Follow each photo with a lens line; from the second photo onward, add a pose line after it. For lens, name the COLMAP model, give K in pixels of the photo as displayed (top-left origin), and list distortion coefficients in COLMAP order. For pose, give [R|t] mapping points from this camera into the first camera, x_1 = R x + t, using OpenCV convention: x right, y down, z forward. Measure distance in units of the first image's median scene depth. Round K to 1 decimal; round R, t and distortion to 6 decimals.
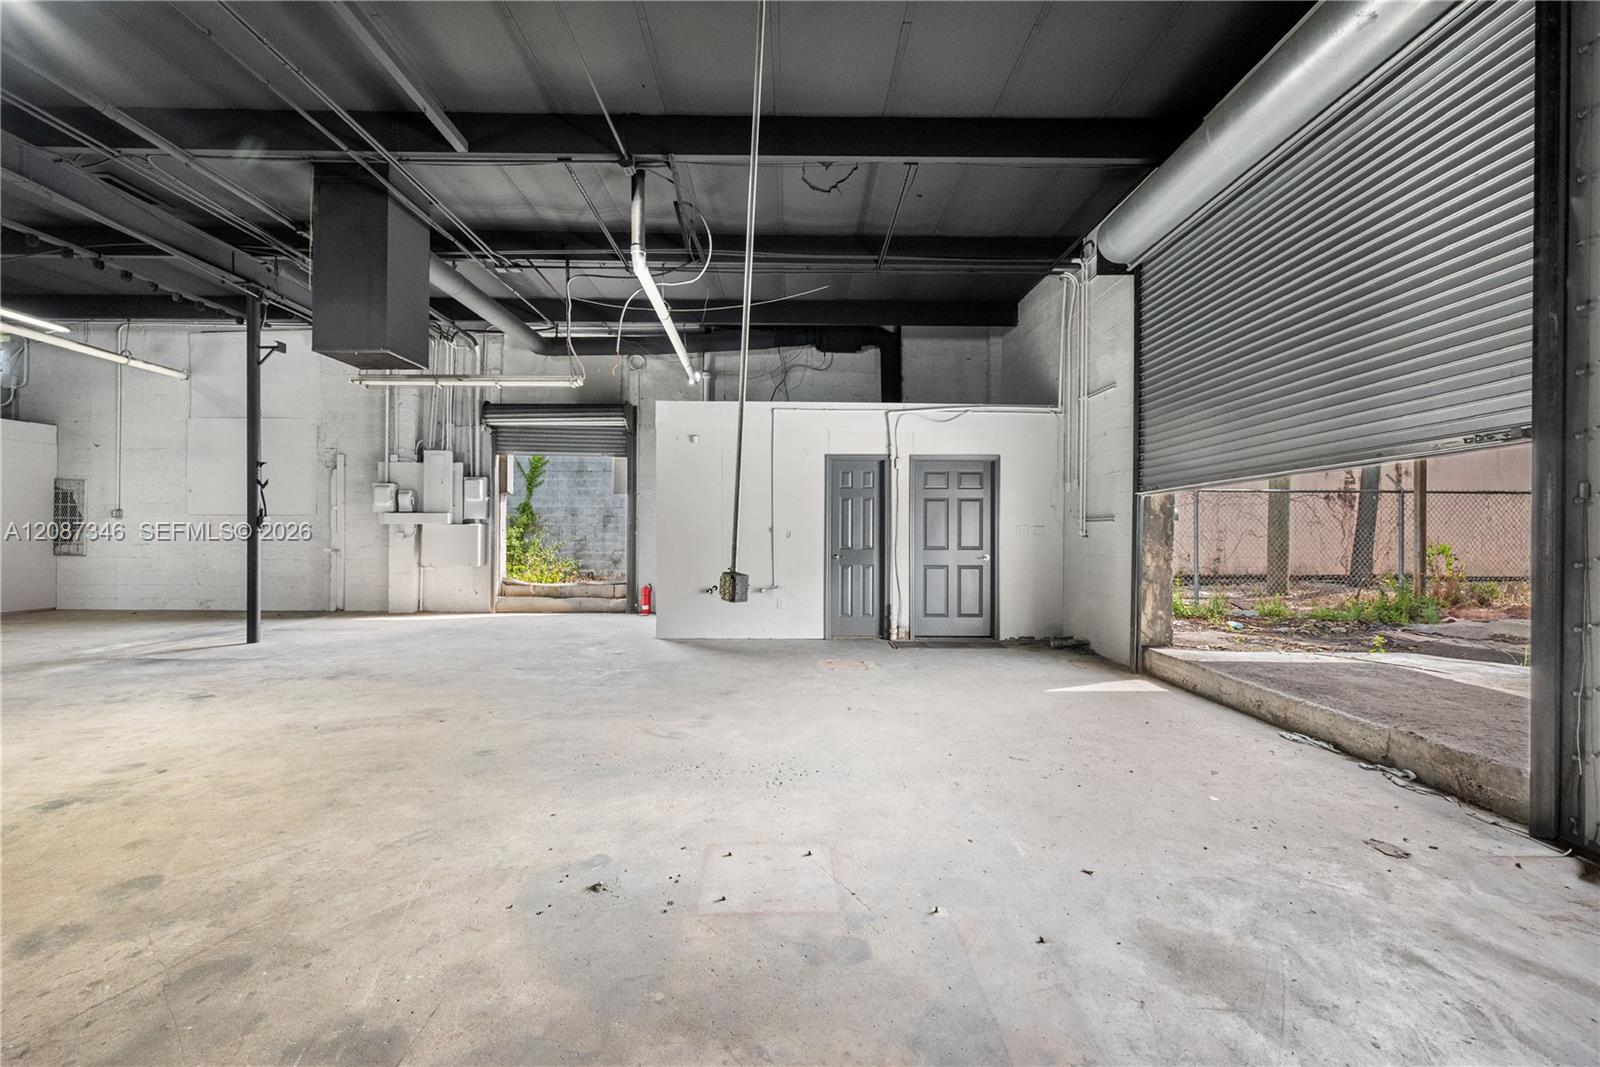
lens RADIAL K [[644.2, 0, 800.0], [0, 644.2, 533.5], [0, 0, 1]] dist [-0.000819, -0.000076]
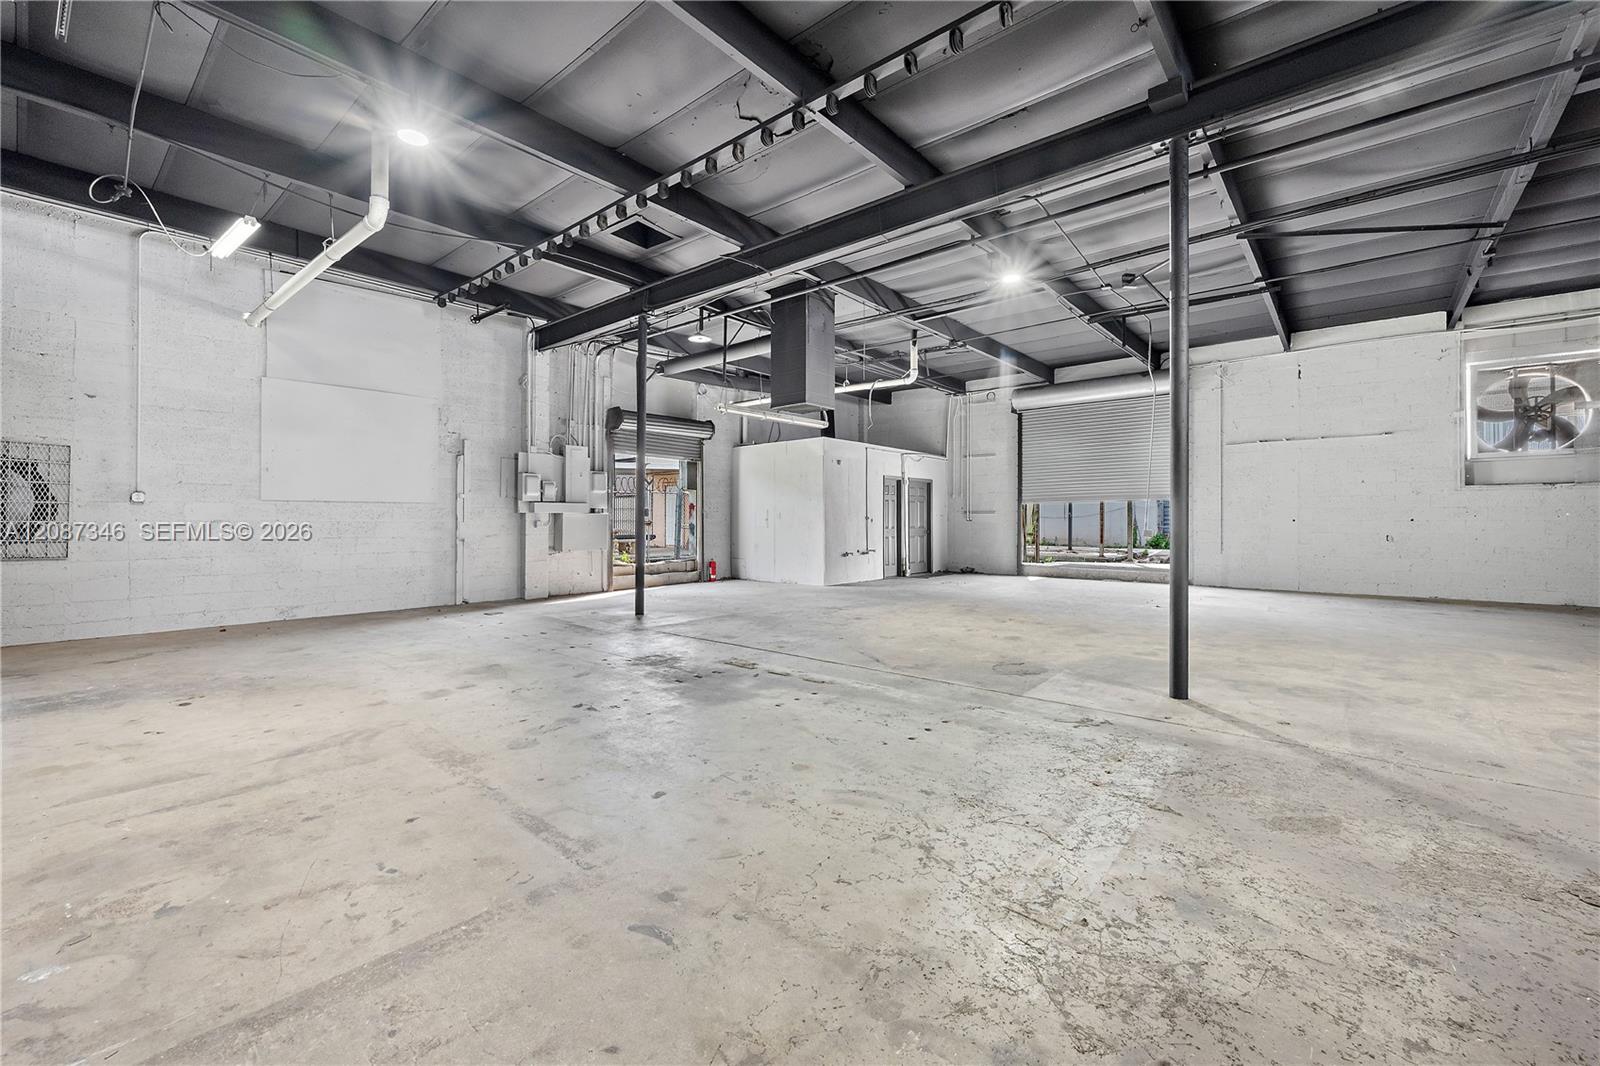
lens RADIAL K [[653.0, 0, 798.9], [0, 653.0, 518.1], [0, 0, 1]] dist [0.032714, -0.017212]
pose [[0.658851, -0.002014, 0.752271, -1.149203], [0.008004, 0.999959, -0.004333, 0.001130], [-0.752231, 0.008876, 0.658840, -0.017919]]
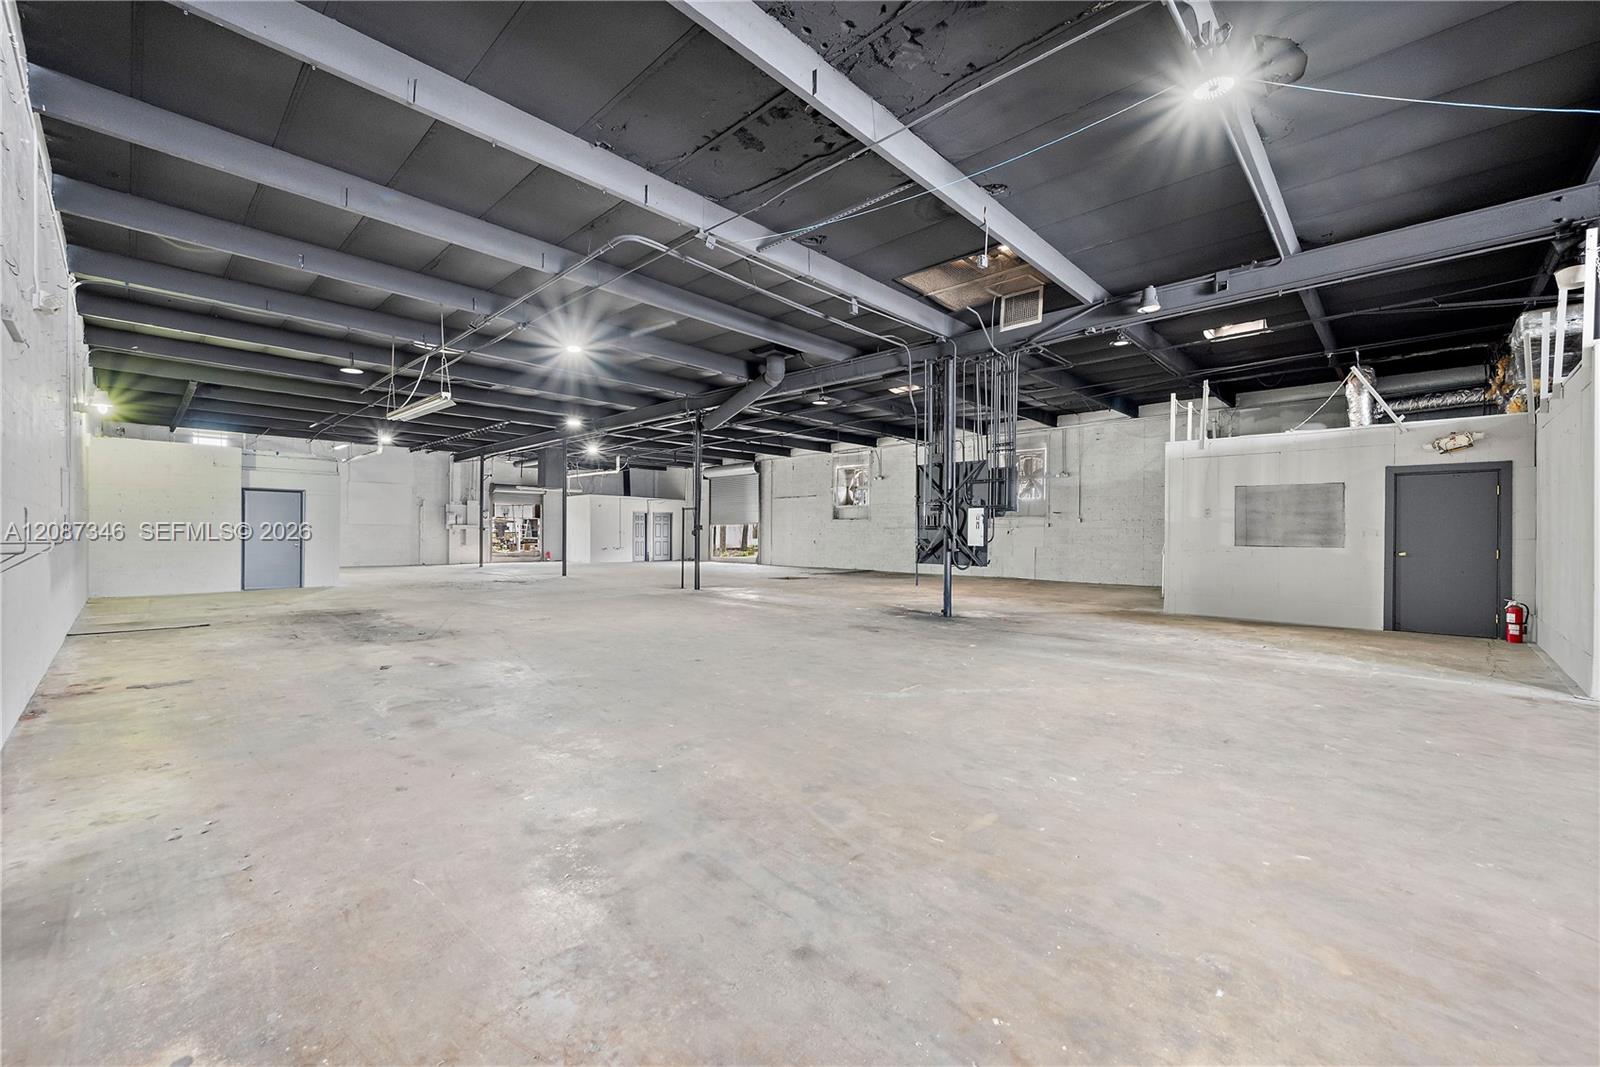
lens RADIAL K [[648.2, 0, 803.1], [0, 648.2, 539.4], [0, 0, 1]] dist [-0.000064, 0.000199]
pose [[0.693350, -0.004325, 0.720588, -1.516473], [0.004048, 0.999990, 0.002108, 0.026244], [-0.720590, 0.001455, 0.693360, -1.759845]]
